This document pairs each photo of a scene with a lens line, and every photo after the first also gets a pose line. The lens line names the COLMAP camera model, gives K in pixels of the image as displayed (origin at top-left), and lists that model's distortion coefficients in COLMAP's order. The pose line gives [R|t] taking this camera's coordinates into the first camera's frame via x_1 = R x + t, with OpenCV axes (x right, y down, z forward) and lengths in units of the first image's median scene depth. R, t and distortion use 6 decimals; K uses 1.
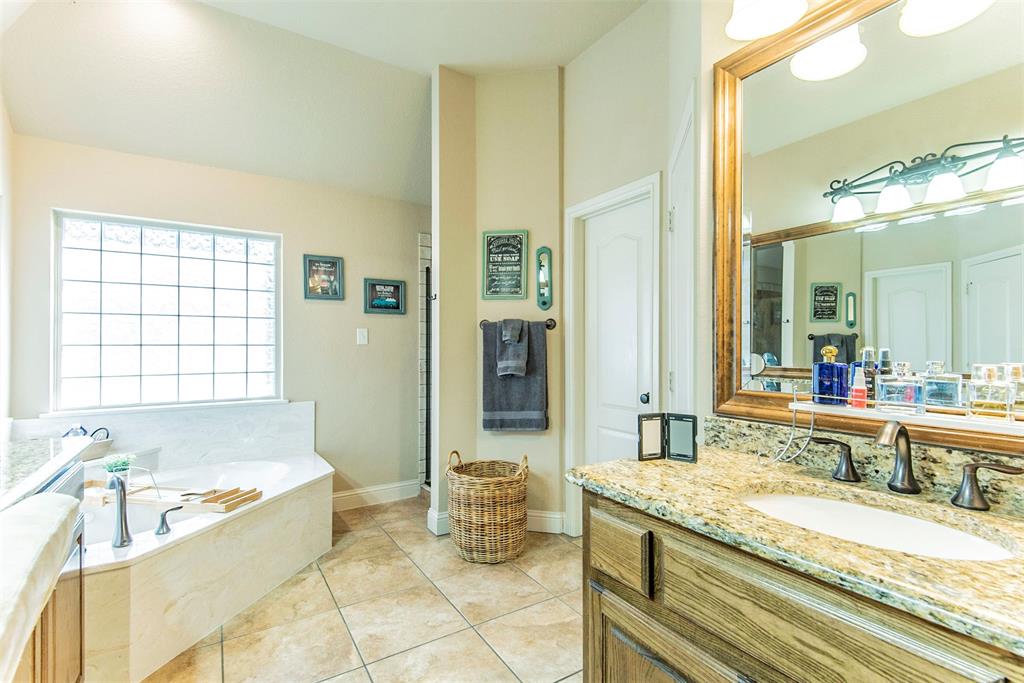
lens RADIAL K [[463.2, 0, 512.1], [0, 463.2, 345.4], [0, 0, 1]] dist [0.034637, -0.021489]
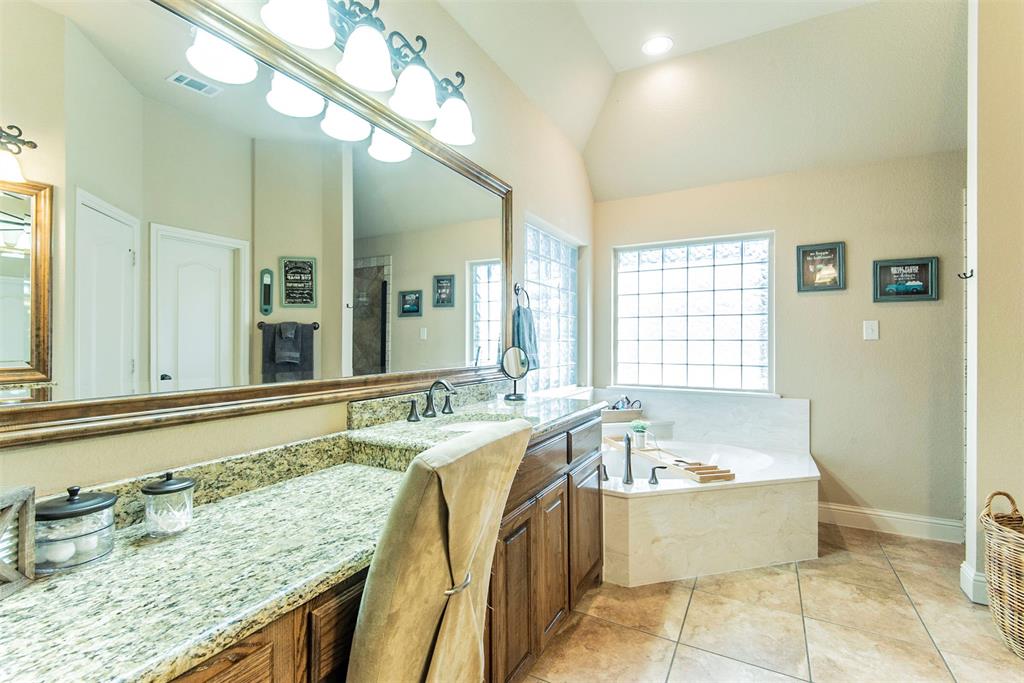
lens RADIAL K [[463.2, 0, 512.1], [0, 463.2, 345.4], [0, 0, 1]] dist [0.034637, -0.021489]
pose [[0.482900, 0.011058, -0.875606, 0.129865], [-0.001170, 0.999928, 0.011983, -0.000973], [0.875675, -0.004762, 0.482878, 0.016265]]
